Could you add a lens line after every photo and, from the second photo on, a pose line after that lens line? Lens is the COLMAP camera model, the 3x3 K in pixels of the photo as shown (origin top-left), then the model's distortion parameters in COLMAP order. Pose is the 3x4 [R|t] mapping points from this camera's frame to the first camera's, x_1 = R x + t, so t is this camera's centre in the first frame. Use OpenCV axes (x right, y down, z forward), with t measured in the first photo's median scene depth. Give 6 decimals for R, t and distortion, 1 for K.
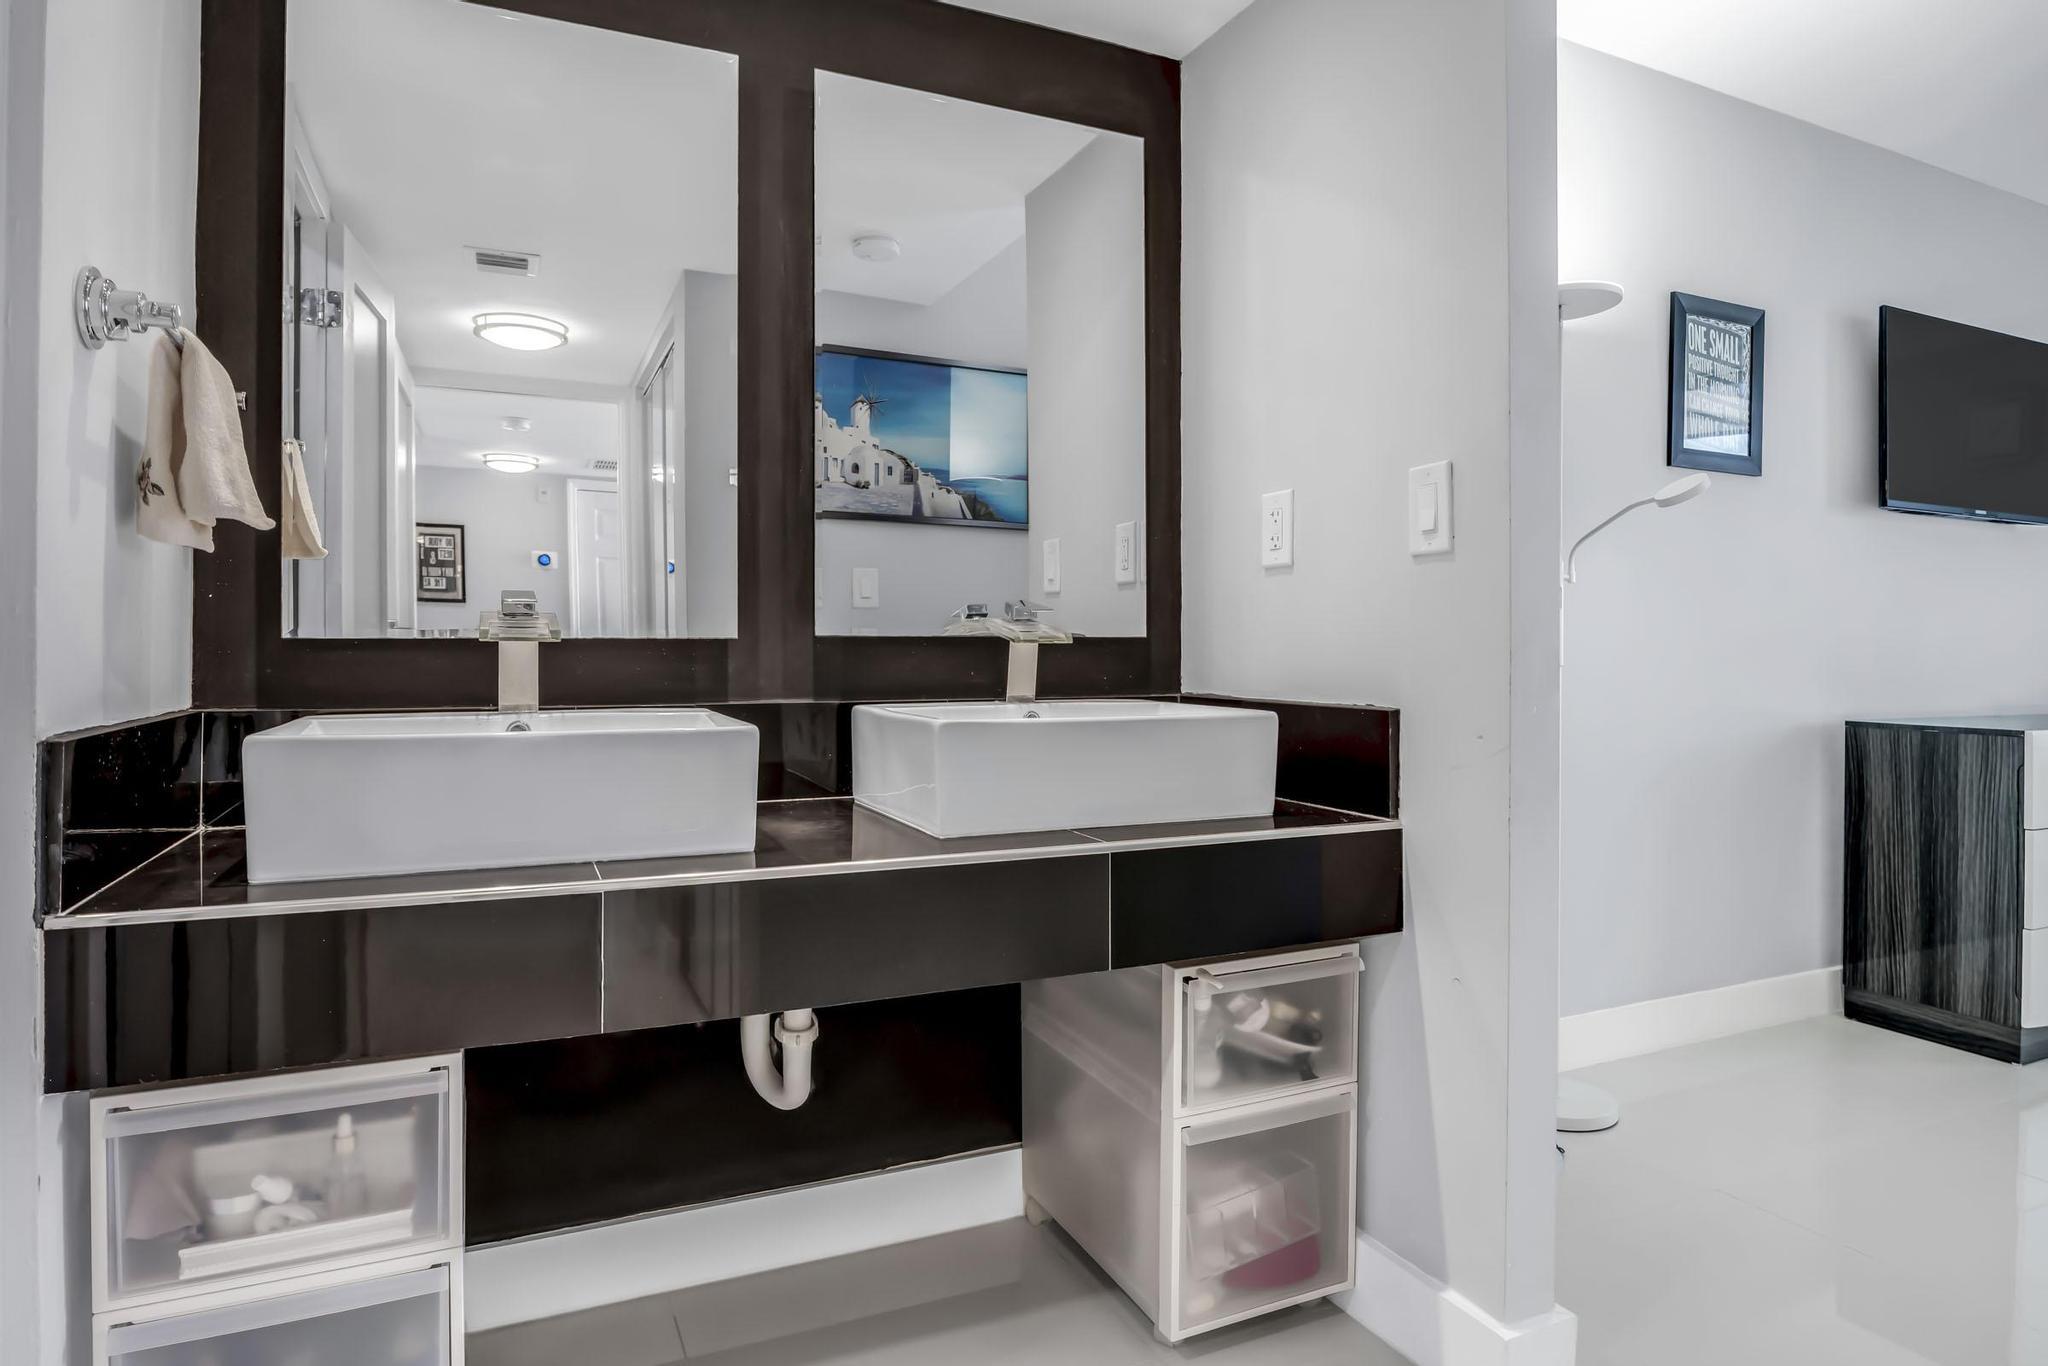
lens RADIAL K [[1192.6, 0, 1026.8], [0, 1192.6, 649.4], [0, 0, 1]] dist [-0.000191, 0.000096]
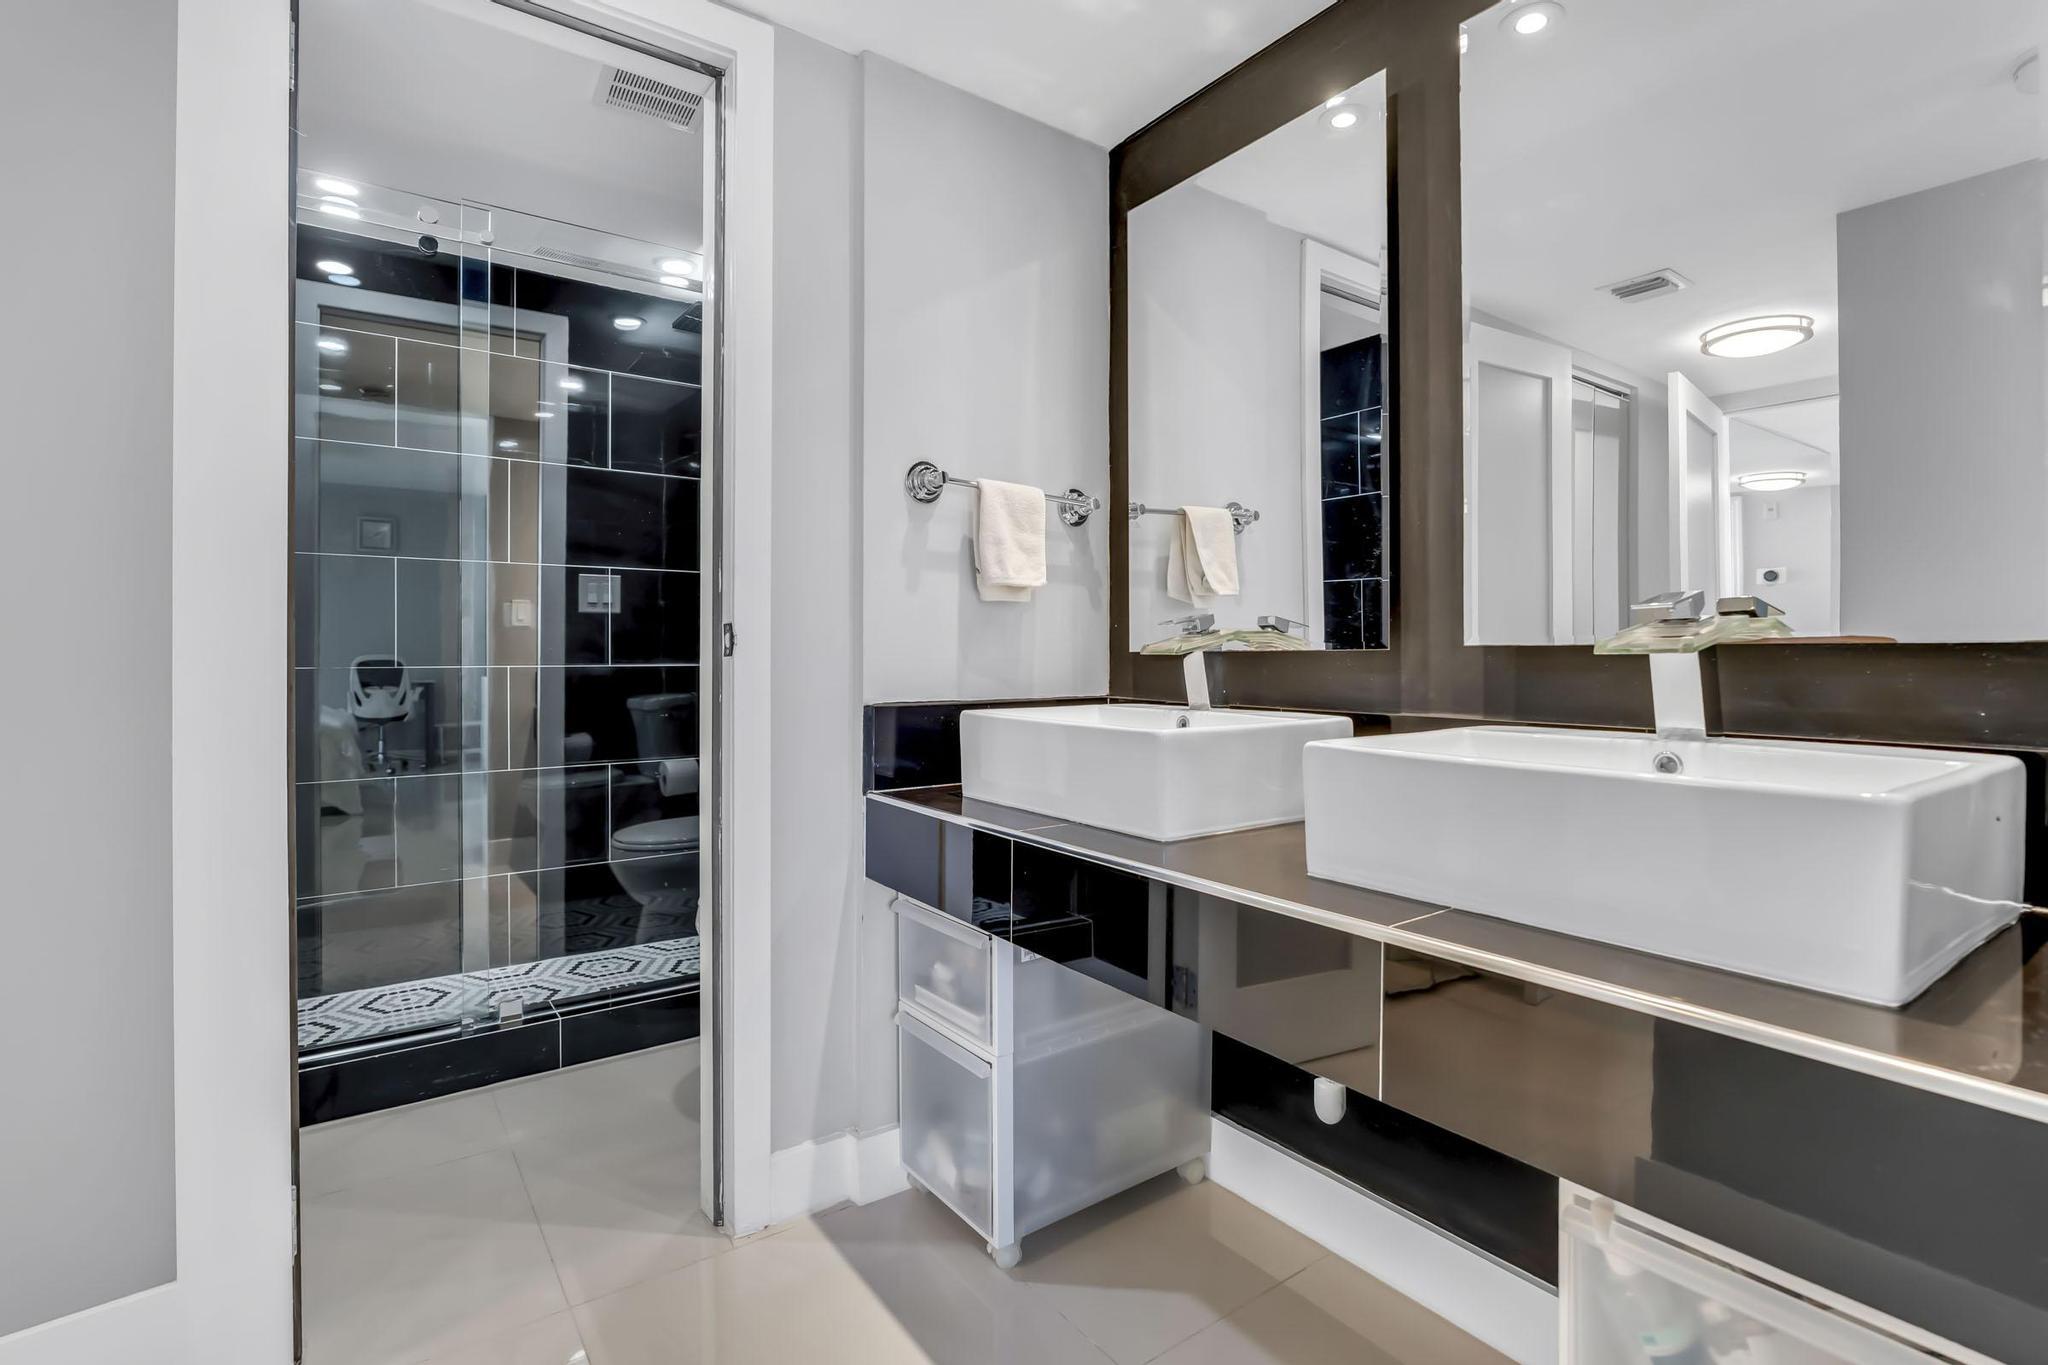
lens RADIAL K [[979.7, 0, 1028.4], [0, 979.7, 662.0], [0, 0, 1]] dist [-0.011322, -0.000052]
pose [[0.206777, -0.001404, -0.978387, 0.488223], [-0.004561, 0.999987, -0.002399, 0.004380], [0.978377, 0.004959, 0.206768, 0.533904]]
